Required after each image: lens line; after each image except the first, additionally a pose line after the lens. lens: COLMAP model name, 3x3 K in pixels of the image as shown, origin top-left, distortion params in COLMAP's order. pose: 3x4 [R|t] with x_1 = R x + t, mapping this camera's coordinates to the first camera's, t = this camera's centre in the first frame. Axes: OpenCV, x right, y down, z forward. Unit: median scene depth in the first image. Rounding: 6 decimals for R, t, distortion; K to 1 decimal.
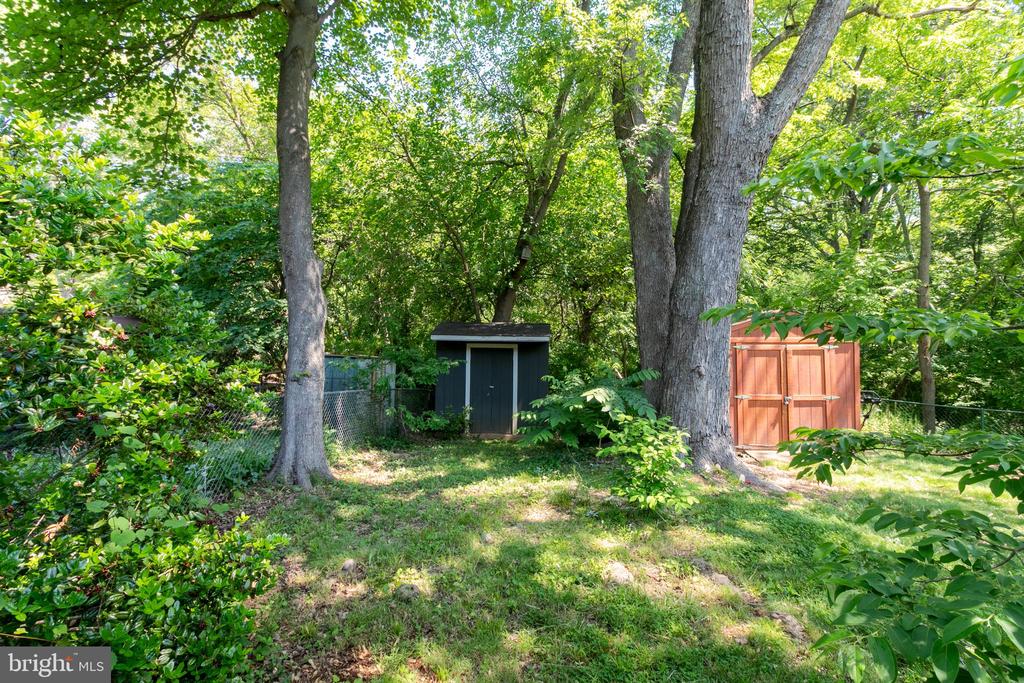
lens RADIAL K [[478.2, 0, 513.2], [0, 478.2, 341.7], [0, 0, 1]] dist [0.003126, 0.000838]
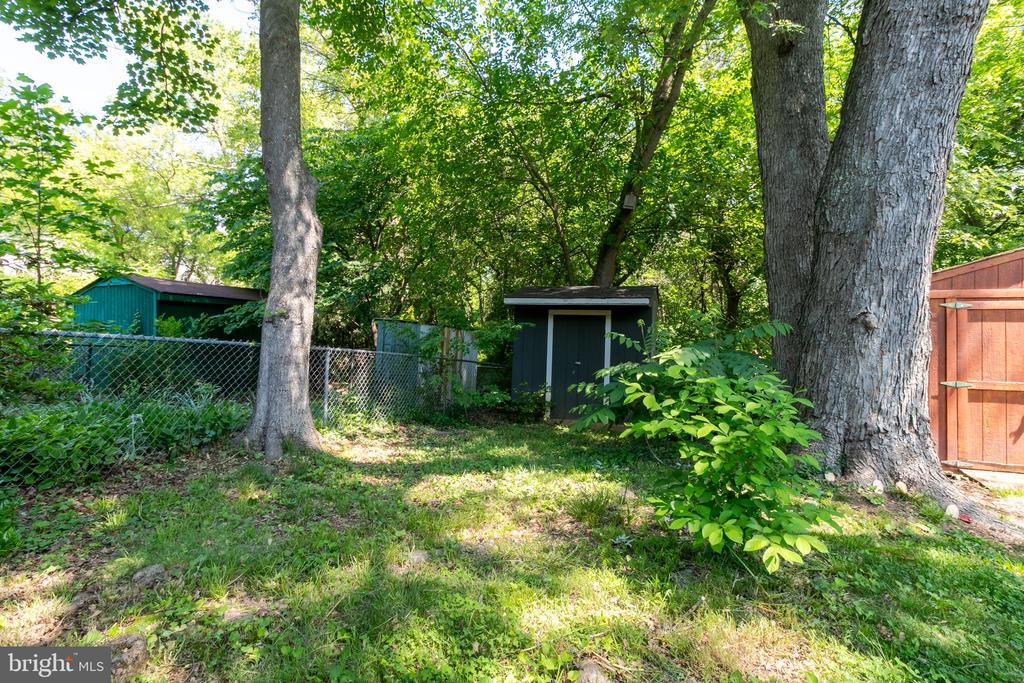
lens RADIAL K [[478.2, 0, 514.9], [0, 478.2, 340.1], [0, 0, 1]] dist [0.003126, 0.000838]
pose [[0.955061, 0.014946, -0.296031, 0.134111], [-0.014607, 0.999888, 0.003356, 0.079337], [0.296048, 0.001119, 0.955172, 0.273251]]
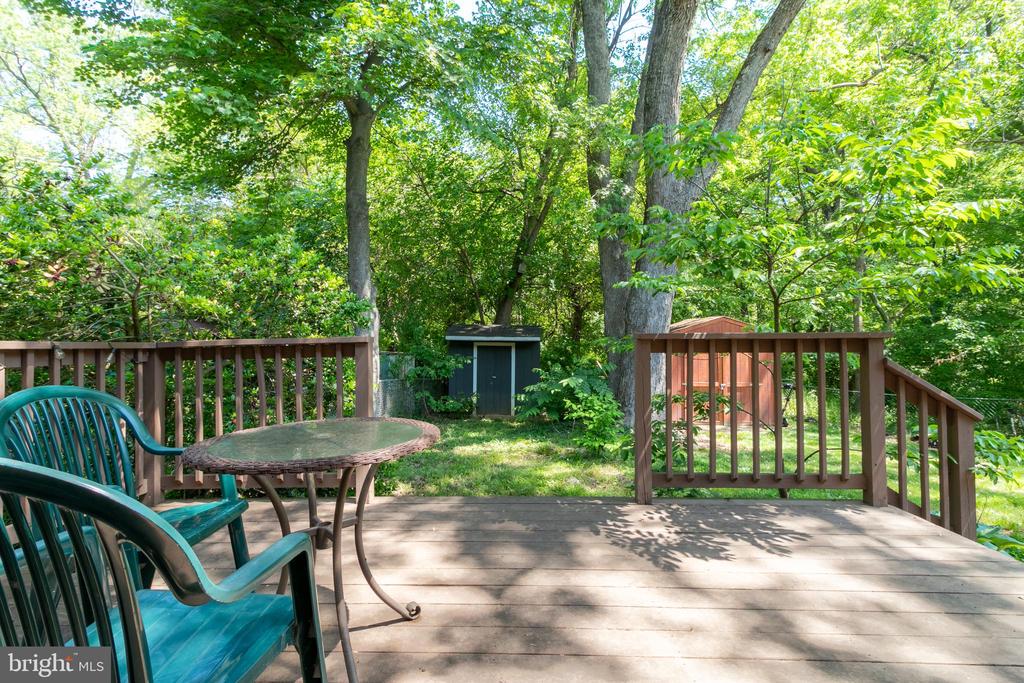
lens RADIAL K [[478.2, 0, 511.4], [0, 478.2, 340.6], [0, 0, 1]] dist [0.003126, 0.000838]
pose [[0.999999, -0.000943, 0.000394, -0.000292], [0.000938, 0.999909, 0.013423, -0.025613], [-0.000407, -0.013422, 0.999910, -0.355827]]
